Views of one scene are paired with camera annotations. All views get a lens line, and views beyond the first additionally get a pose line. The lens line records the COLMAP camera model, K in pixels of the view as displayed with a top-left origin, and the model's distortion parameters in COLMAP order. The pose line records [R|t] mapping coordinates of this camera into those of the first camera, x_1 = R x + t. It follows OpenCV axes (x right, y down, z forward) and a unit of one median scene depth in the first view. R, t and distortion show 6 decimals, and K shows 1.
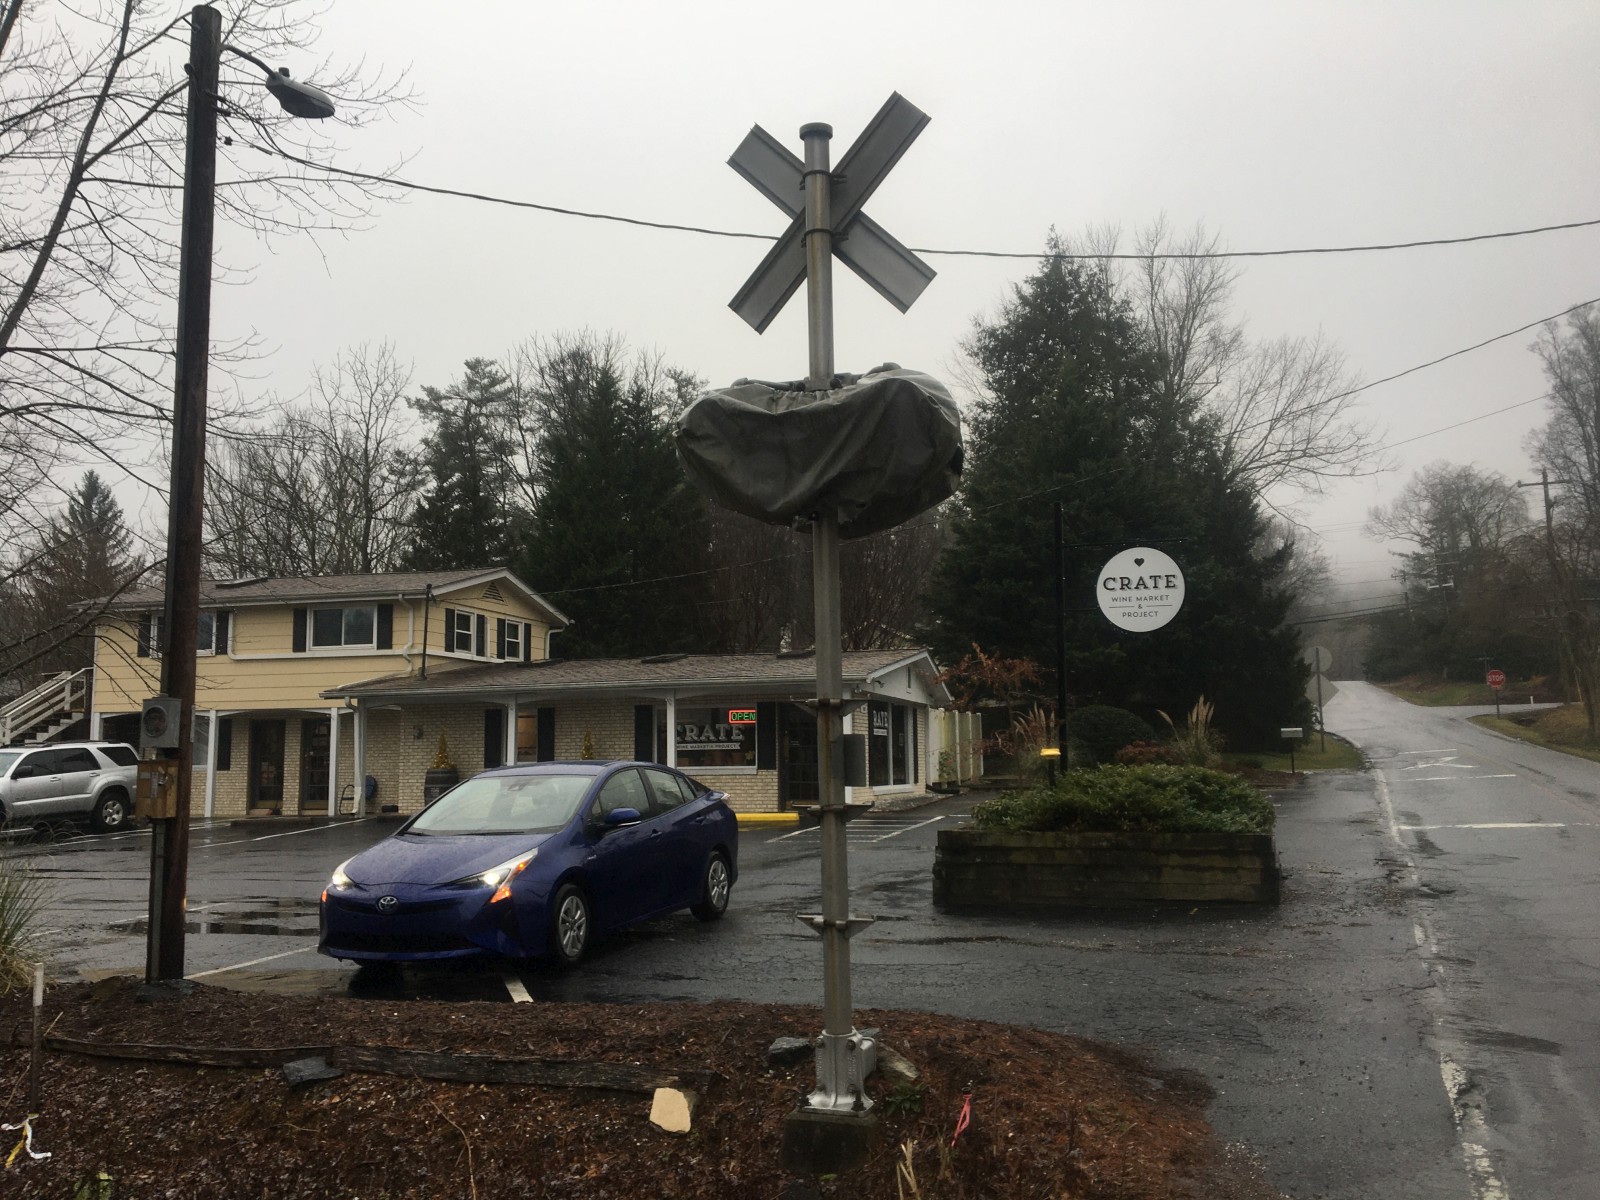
lens RADIAL K [[1312.4, 0, 788.4], [0, 1312.4, 588.3], [0, 0, 1]] dist [0.083056, -0.119722]
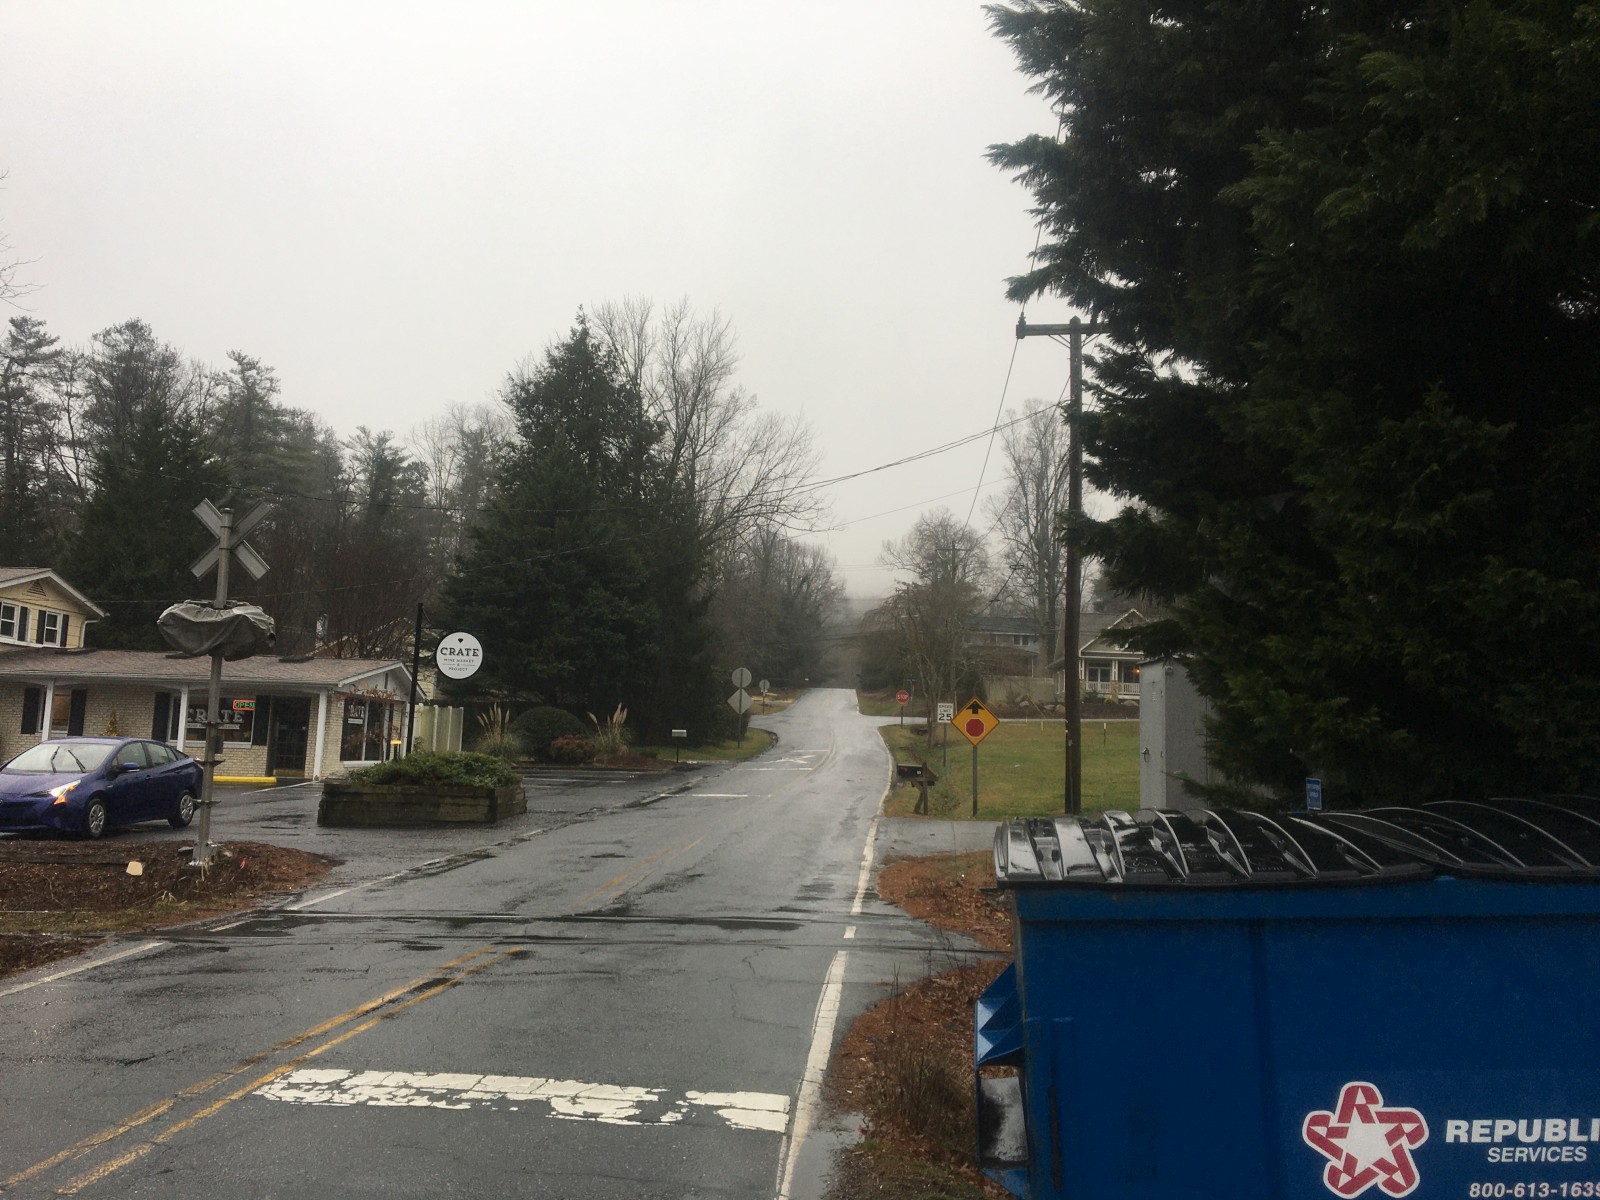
lens RADIAL K [[1312.4, 0, 788.4], [0, 1312.4, 588.3], [0, 0, 1]] dist [0.083056, -0.119722]
pose [[0.948708, 0.081582, 0.305448, 0.058117], [-0.085196, 0.996363, -0.001503, -0.055877], [-0.304460, -0.024597, 0.952208, -0.383258]]
